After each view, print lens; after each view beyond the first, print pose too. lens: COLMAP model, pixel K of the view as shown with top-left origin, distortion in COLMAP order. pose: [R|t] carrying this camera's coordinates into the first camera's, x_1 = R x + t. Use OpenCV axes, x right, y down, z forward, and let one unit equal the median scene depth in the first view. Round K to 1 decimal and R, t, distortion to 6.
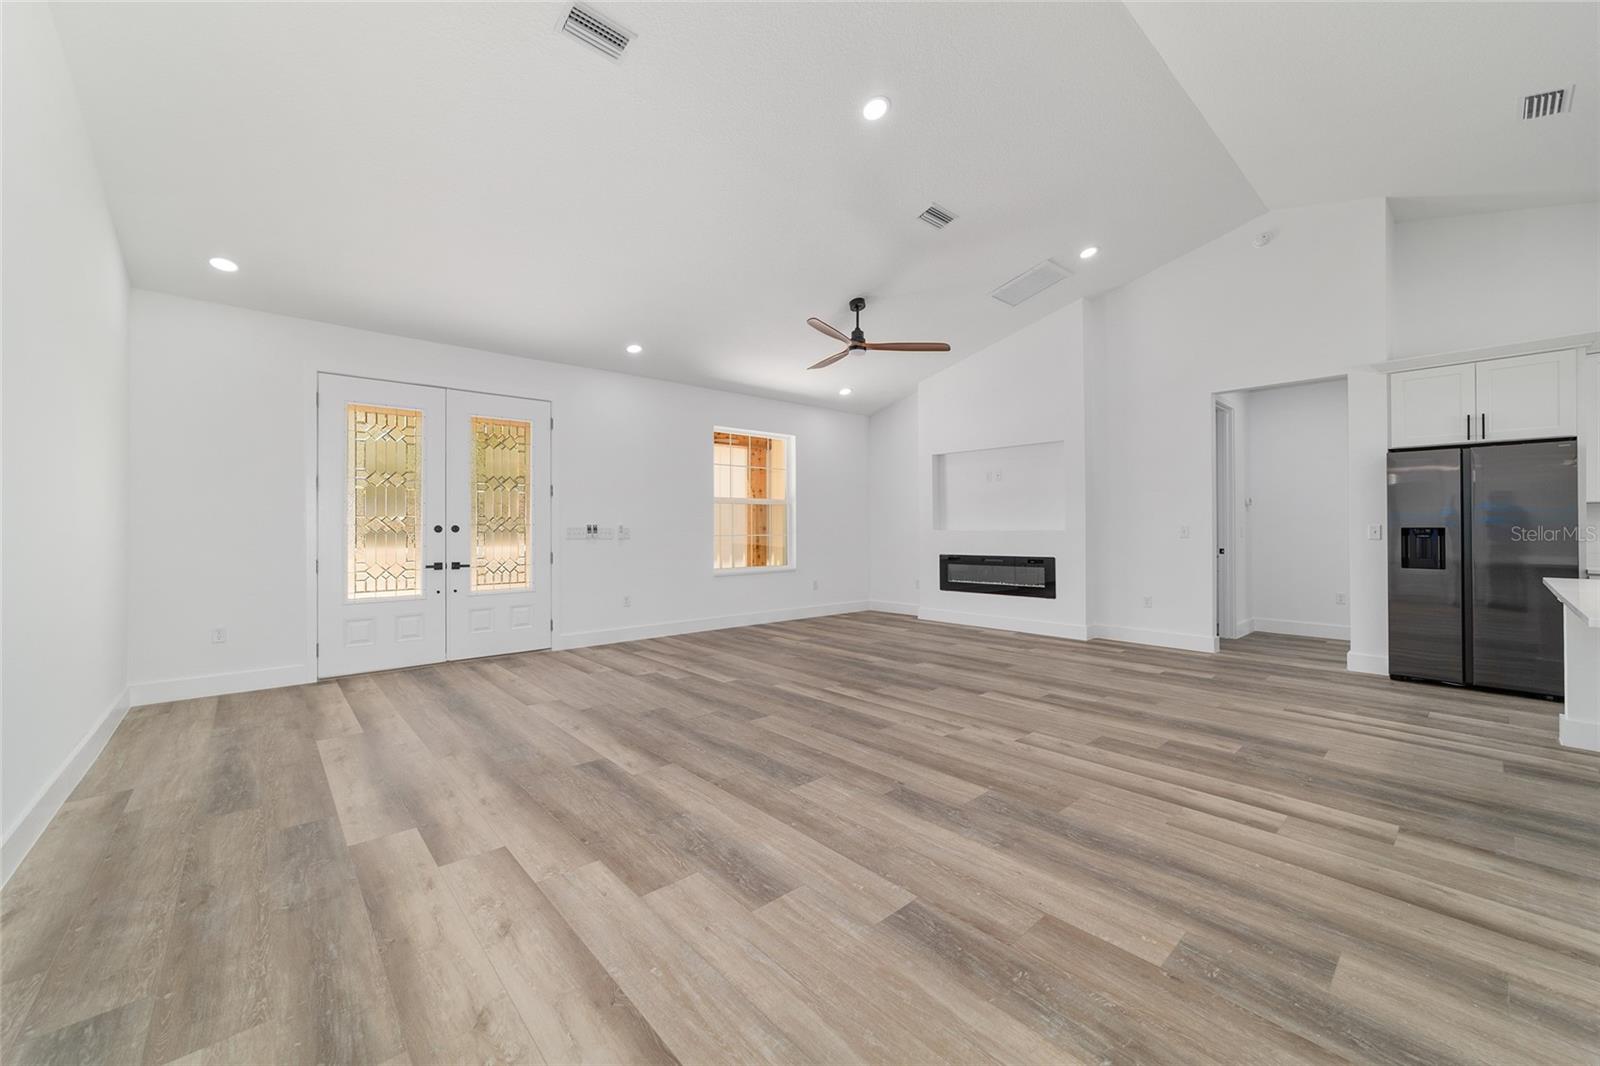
lens RADIAL K [[616.3, 0, 793.3], [0, 616.3, 524.4], [0, 0, 1]] dist [-0.018704, 0.008495]
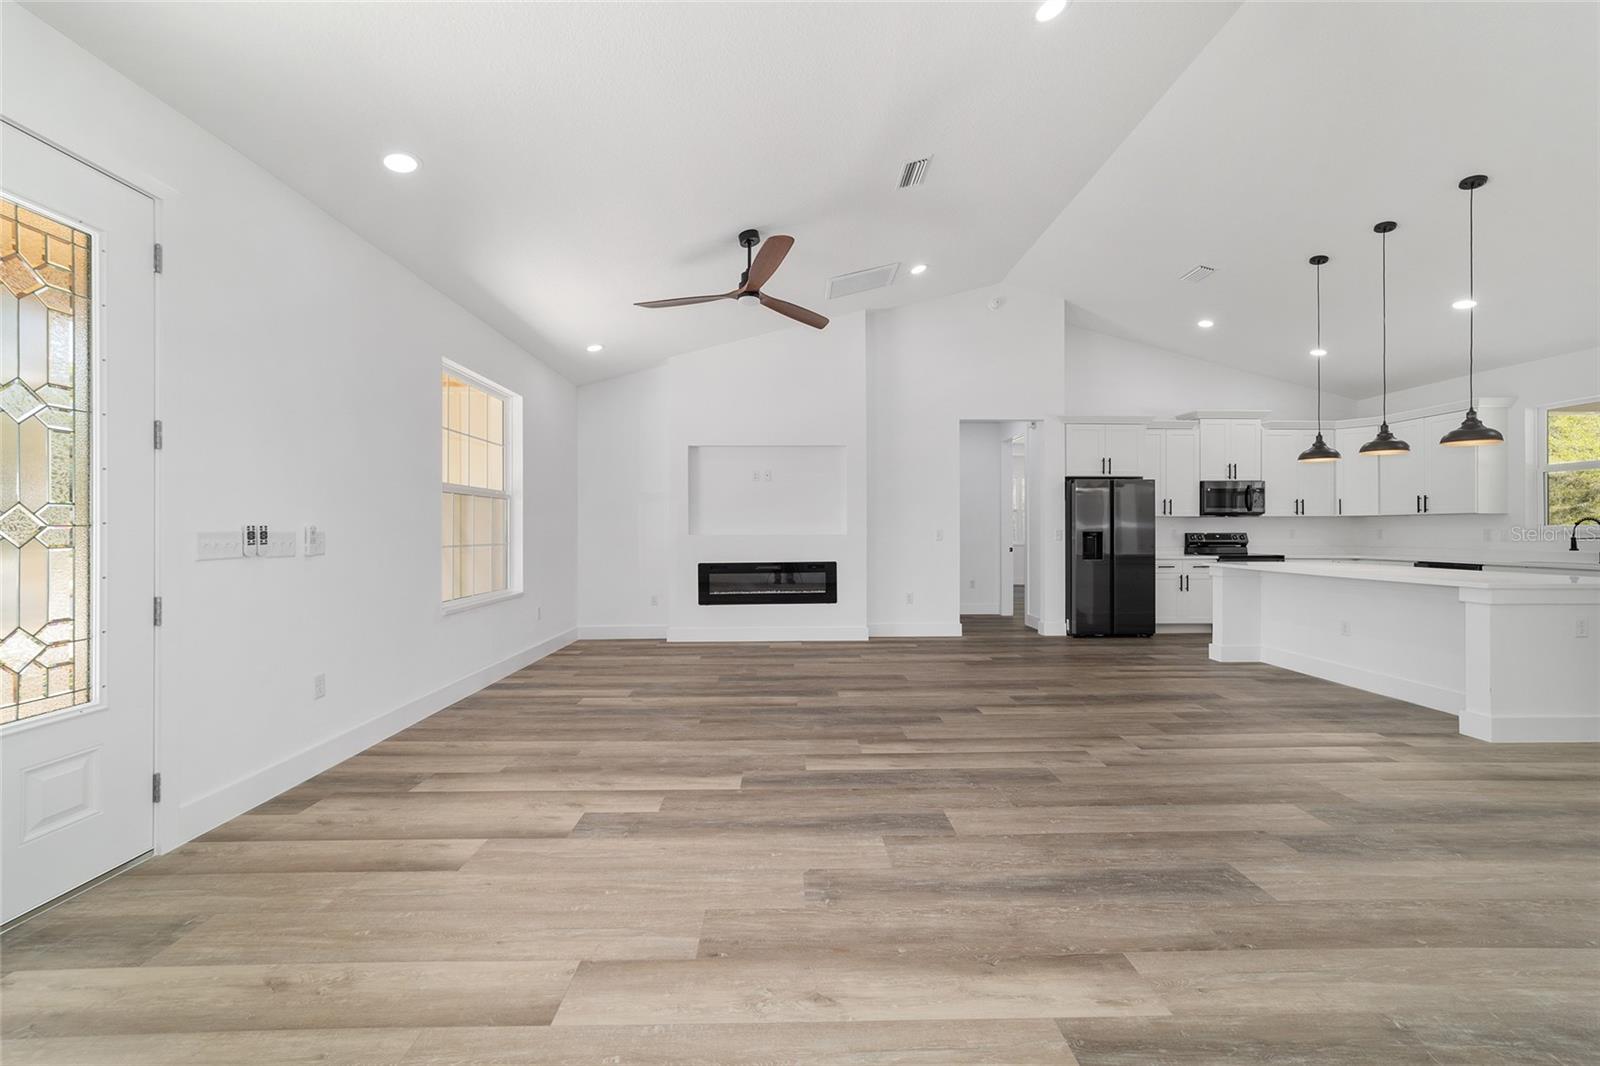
lens RADIAL K [[612.4, 0, 795.0], [0, 612.4, 529.7], [0, 0, 1]] dist [-0.018809, 0.008856]
pose [[0.647611, 0.002536, 0.761967, -0.716782], [-0.003757, 0.999993, -0.000135, 0.004069], [-0.761962, -0.002775, 0.647616, 0.769863]]
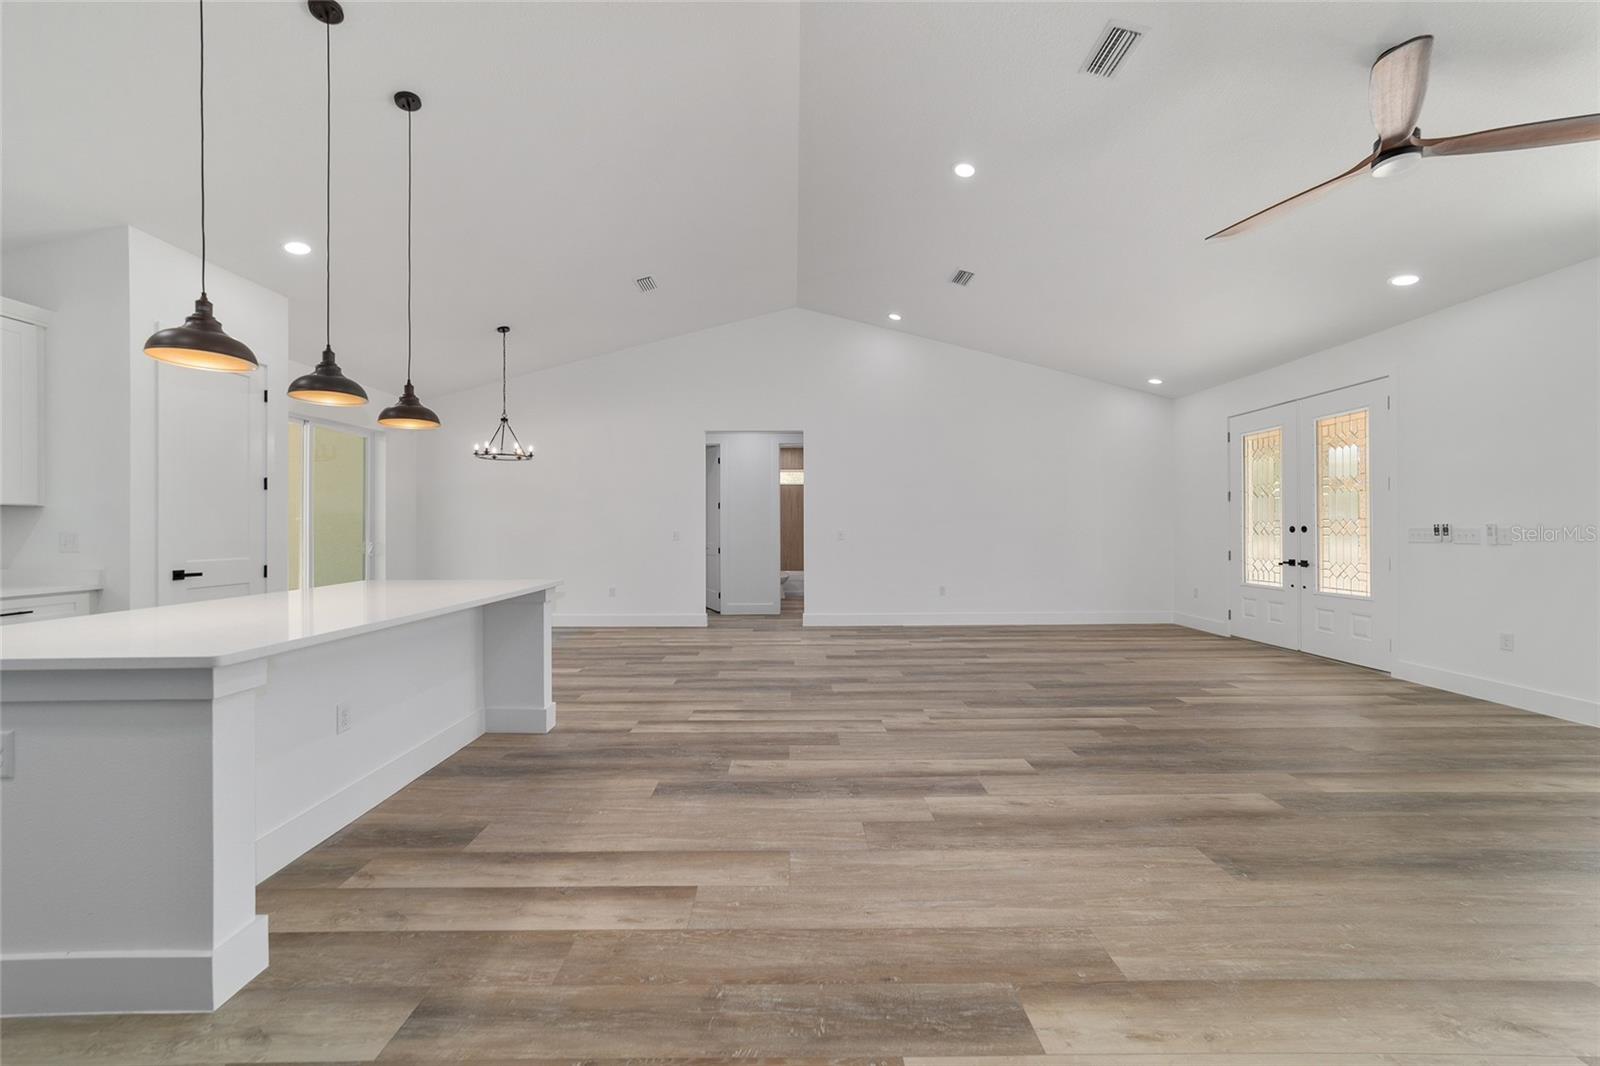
lens RADIAL K [[612.4, 0, 795.0], [0, 612.4, 529.7], [0, 0, 1]] dist [-0.018809, 0.008856]
pose [[-0.657000, 0.004191, -0.753879, 1.273530], [0.009364, 0.999953, -0.002601, 0.003626], [0.753832, -0.008768, -0.657008, 1.575658]]
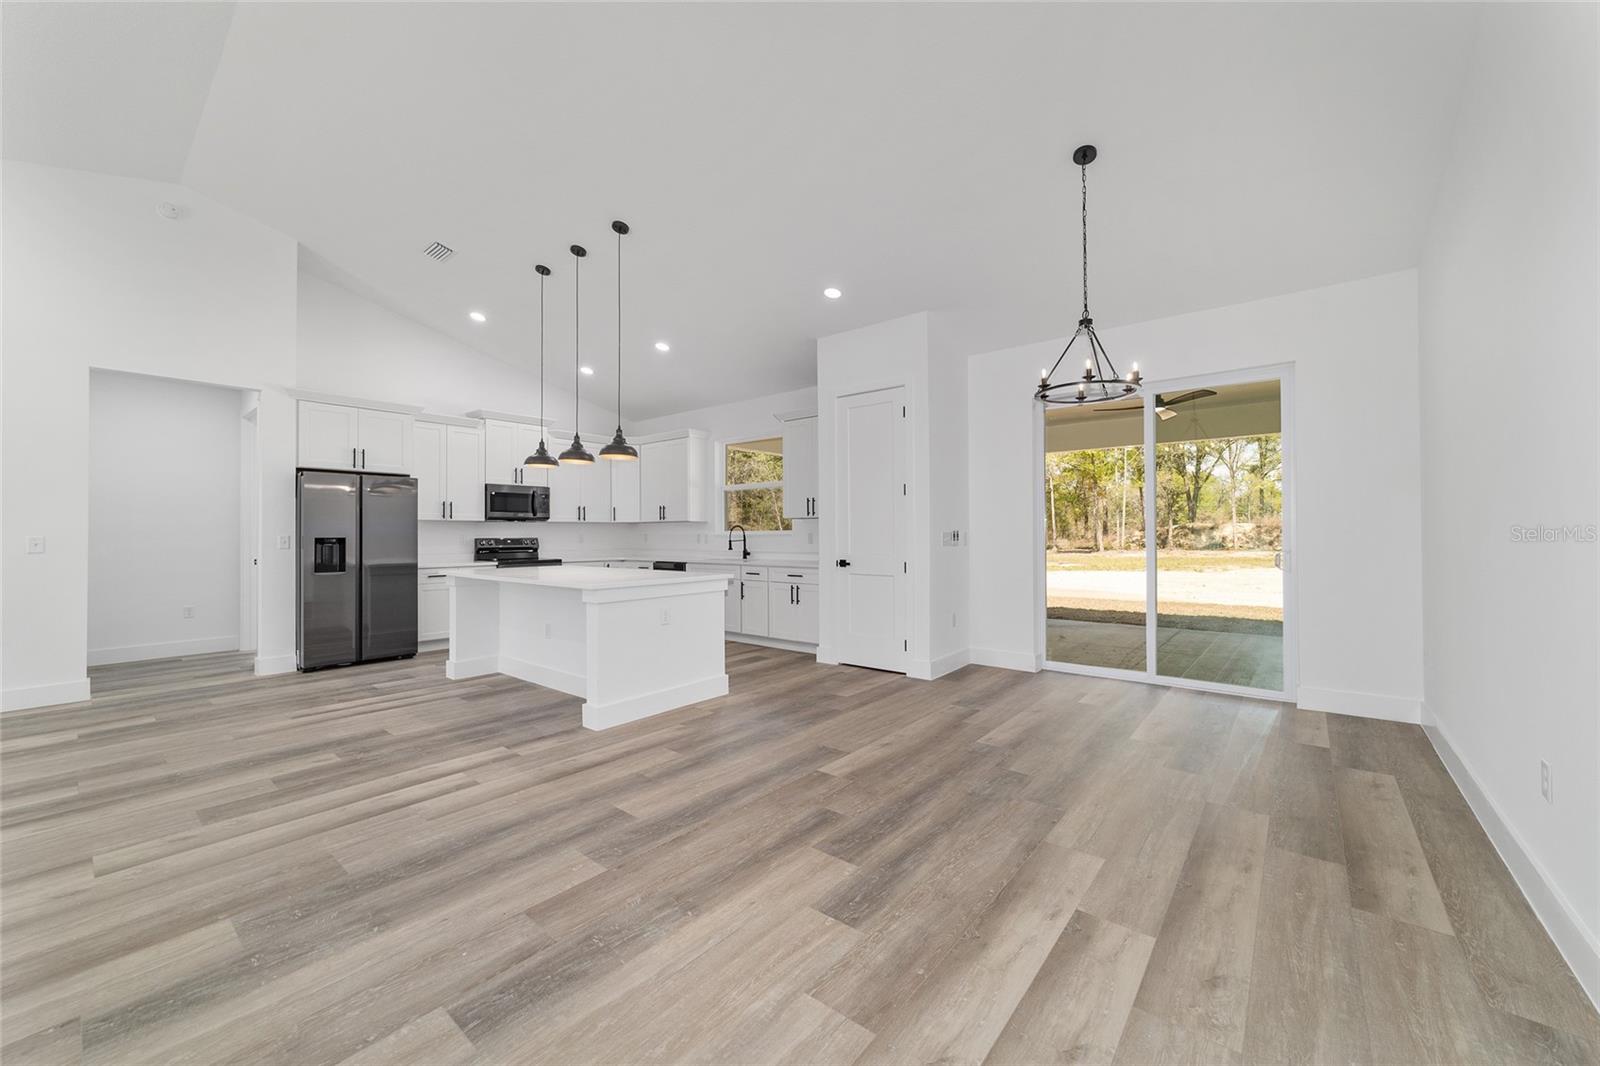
lens RADIAL K [[616.3, 0, 793.3], [0, 616.3, 524.4], [0, 0, 1]] dist [-0.018704, 0.008495]
pose [[-0.152769, 0.018612, 0.988087, -0.364309], [-0.000200, 0.999822, -0.018864, 0.002506], [-0.988262, -0.003080, -0.152738, 0.378099]]
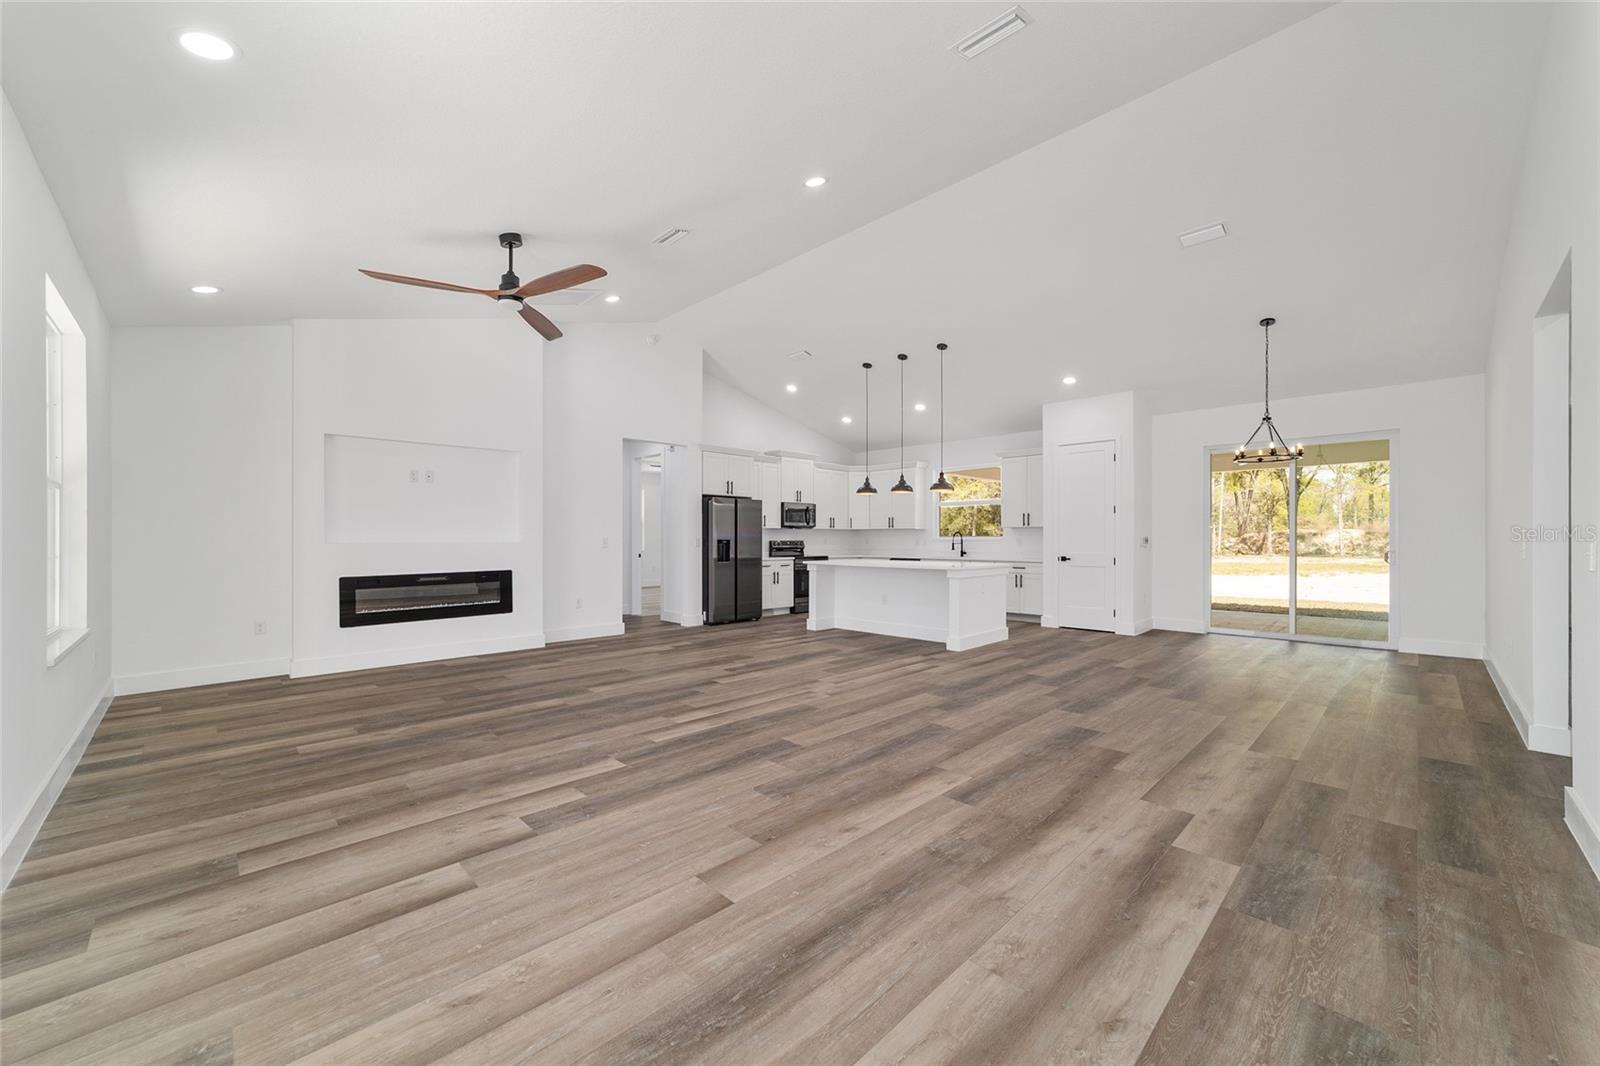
lens RADIAL K [[615.4, 0, 793.9], [0, 615.4, 532.3], [0, 0, 1]] dist [-0.018229, 0.009073]
pose [[-0.050122, 0.012226, 0.998668, -1.083430], [-0.005587, 0.999906, -0.012522, 0.006713], [-0.998727, -0.006207, -0.050049, 1.142695]]
